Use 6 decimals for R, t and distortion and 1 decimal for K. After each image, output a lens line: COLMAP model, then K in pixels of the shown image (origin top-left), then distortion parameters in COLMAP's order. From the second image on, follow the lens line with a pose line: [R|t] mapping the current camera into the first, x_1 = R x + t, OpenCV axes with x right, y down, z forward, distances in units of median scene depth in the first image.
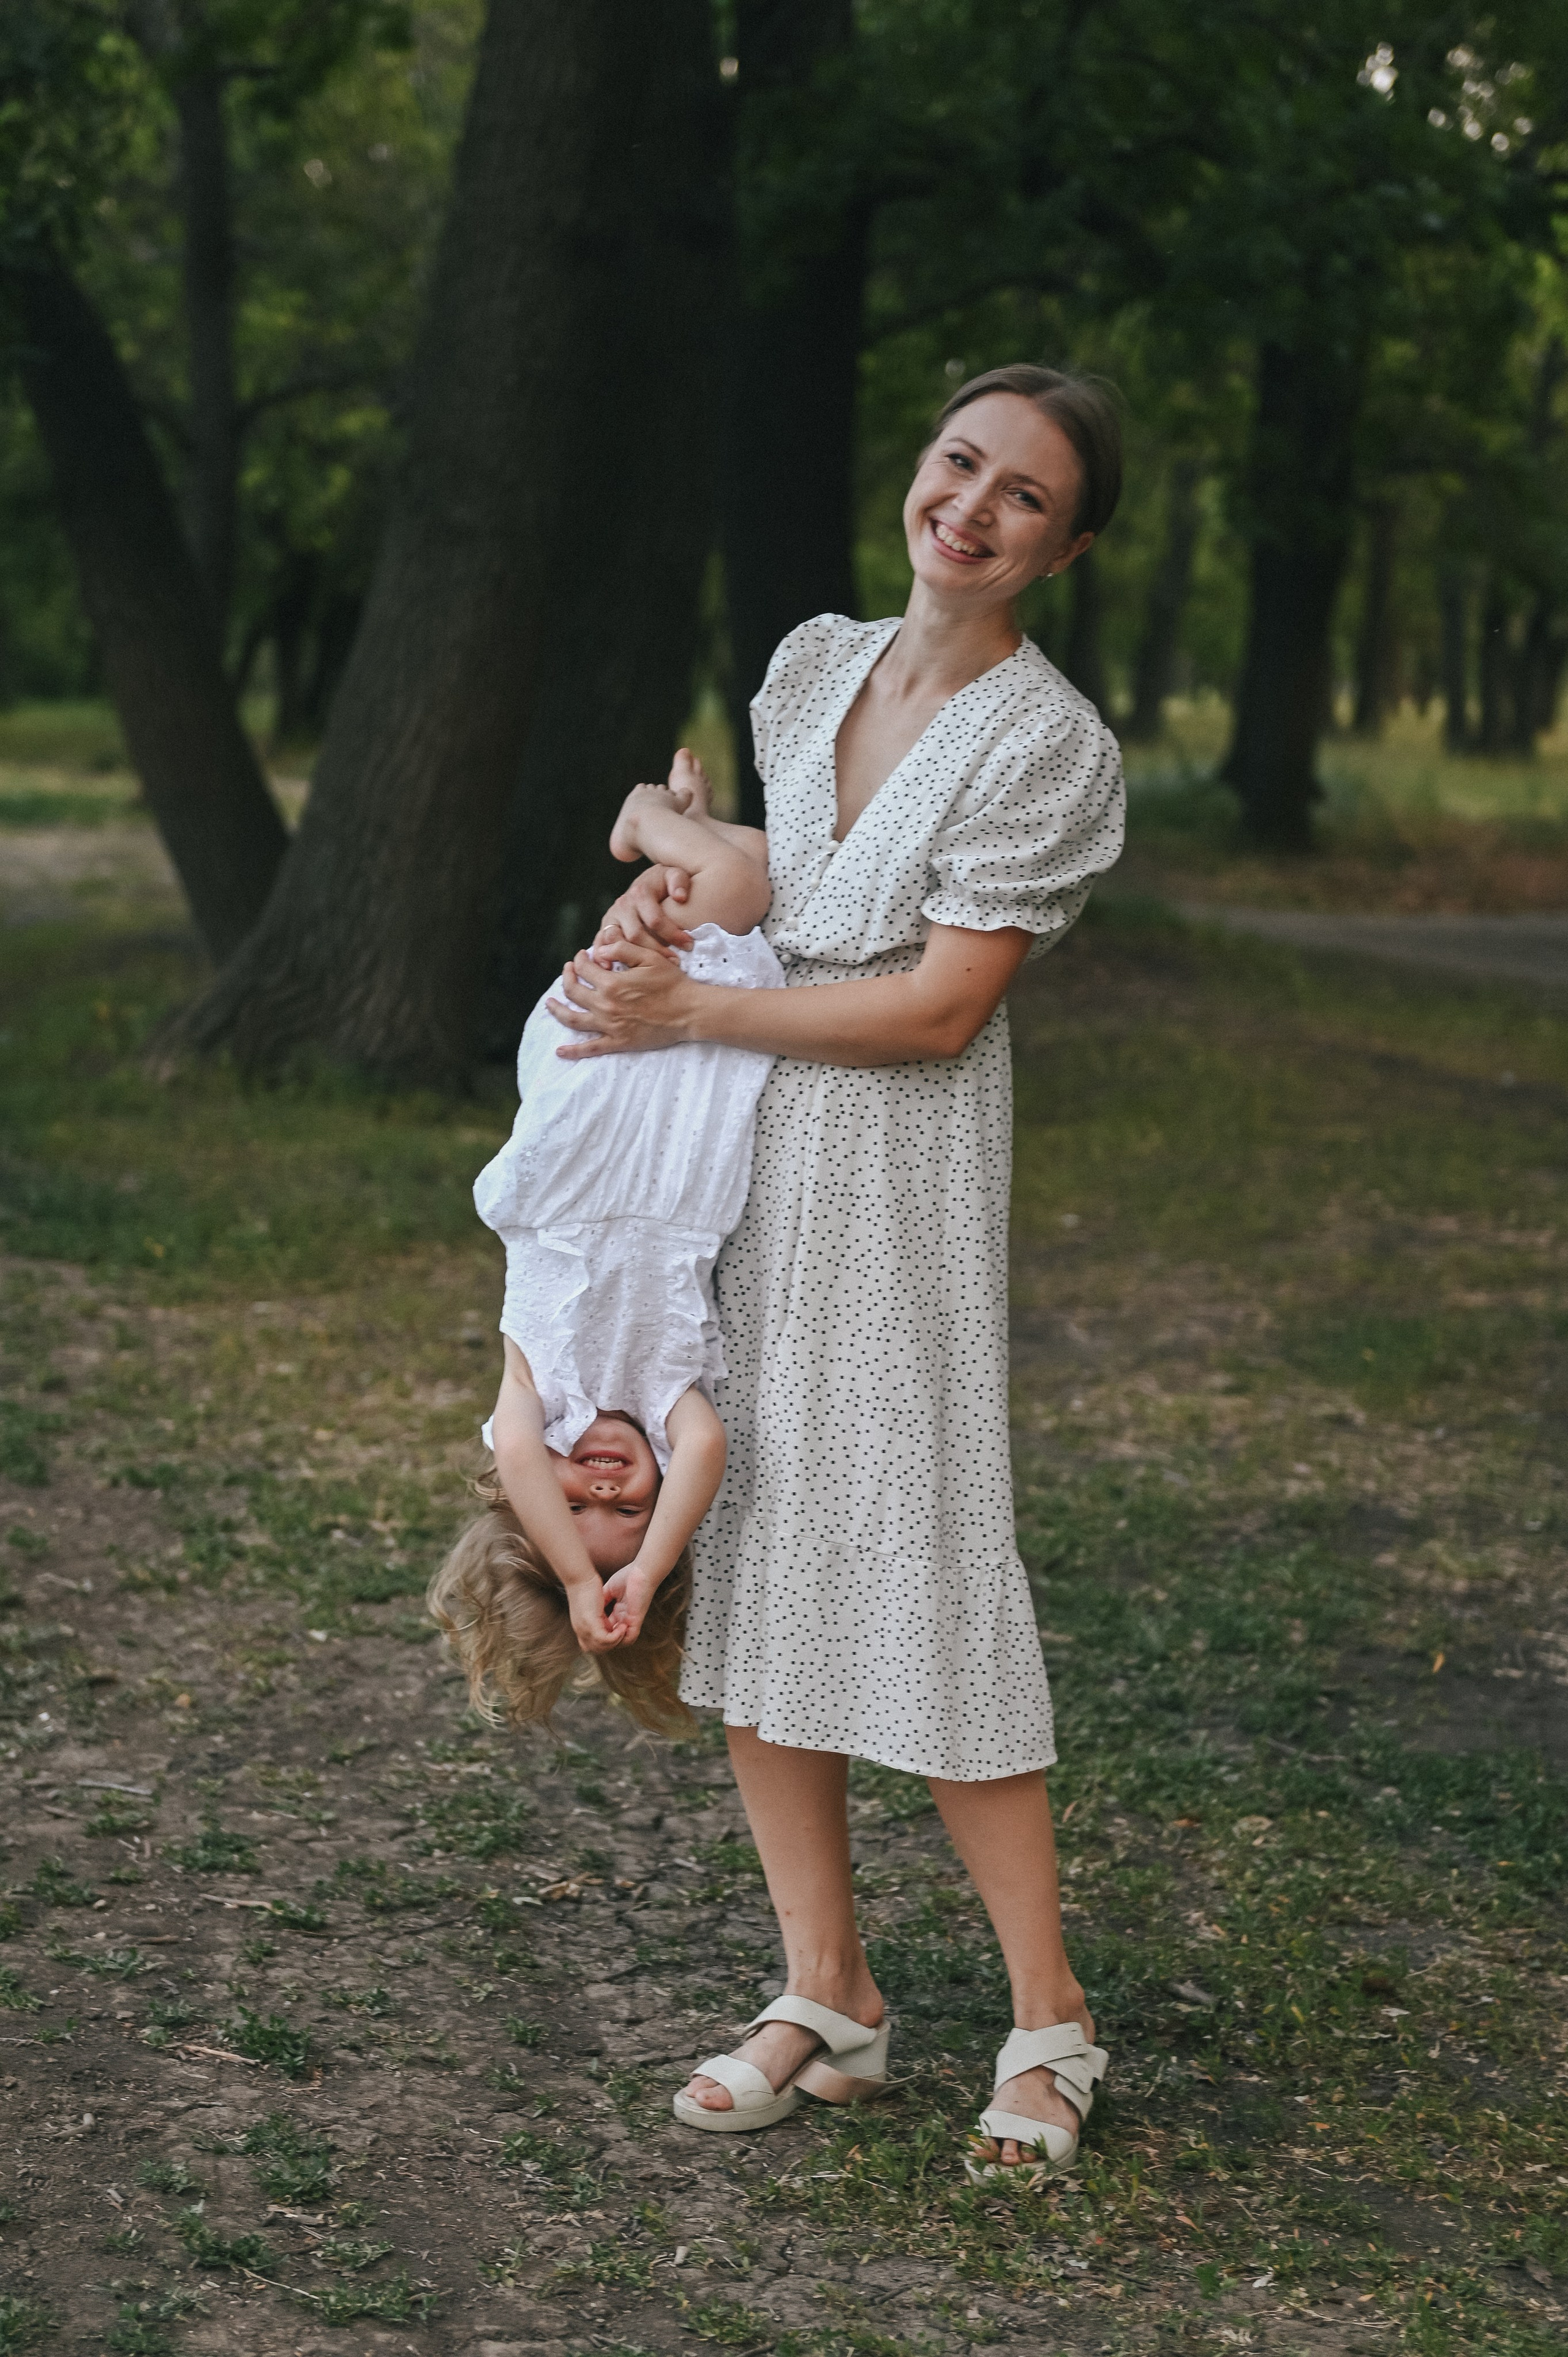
lens RADIAL K [[3990.6, 0, 791.4], [0, 3990.6, 1165.2], [0, 0, 1]] dist [-0.034829, 0.000000]
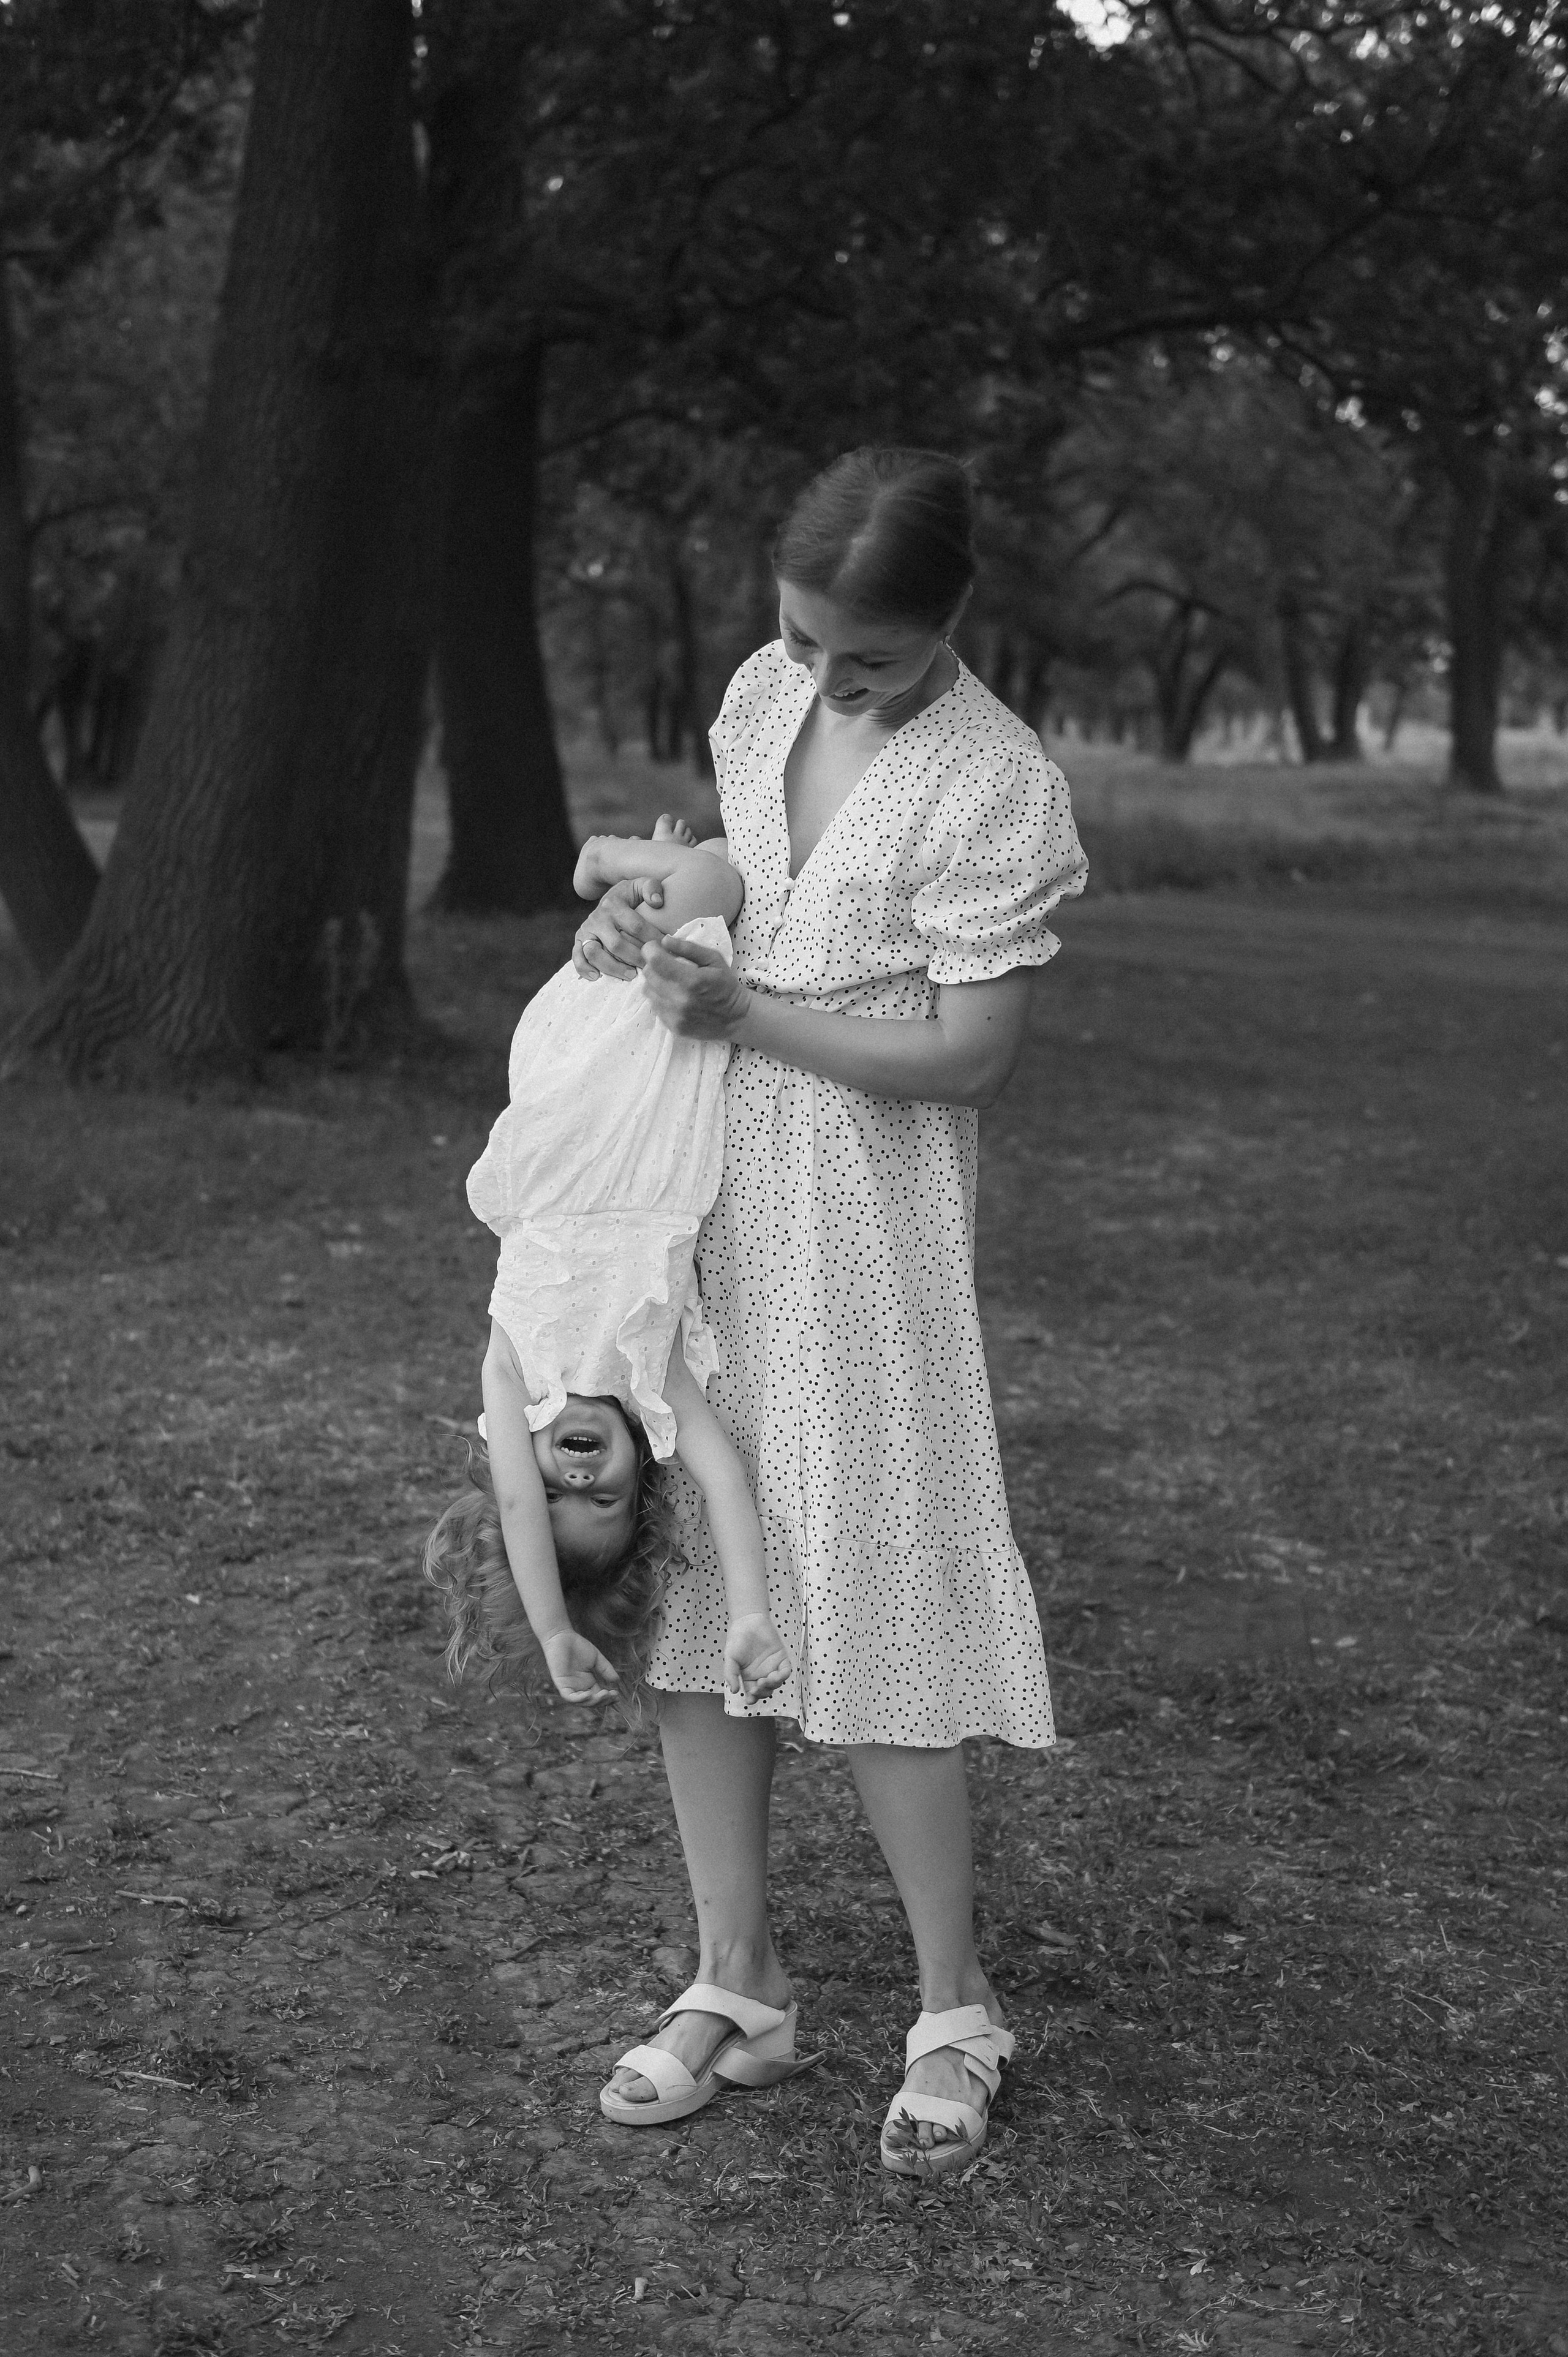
lens RADIAL K [[3071.5, 0, 770.9], [0, 3071.5, 1202.7], [0, 0, 1]] dist [-0.030212, 0.000000]
pose [[0.995050, -0.036672, 0.092358, -0.038957], [0.033670, 0.998860, 0.033848, -0.018651], [-0.093494, -0.030571, 0.995150, 0.160307]]
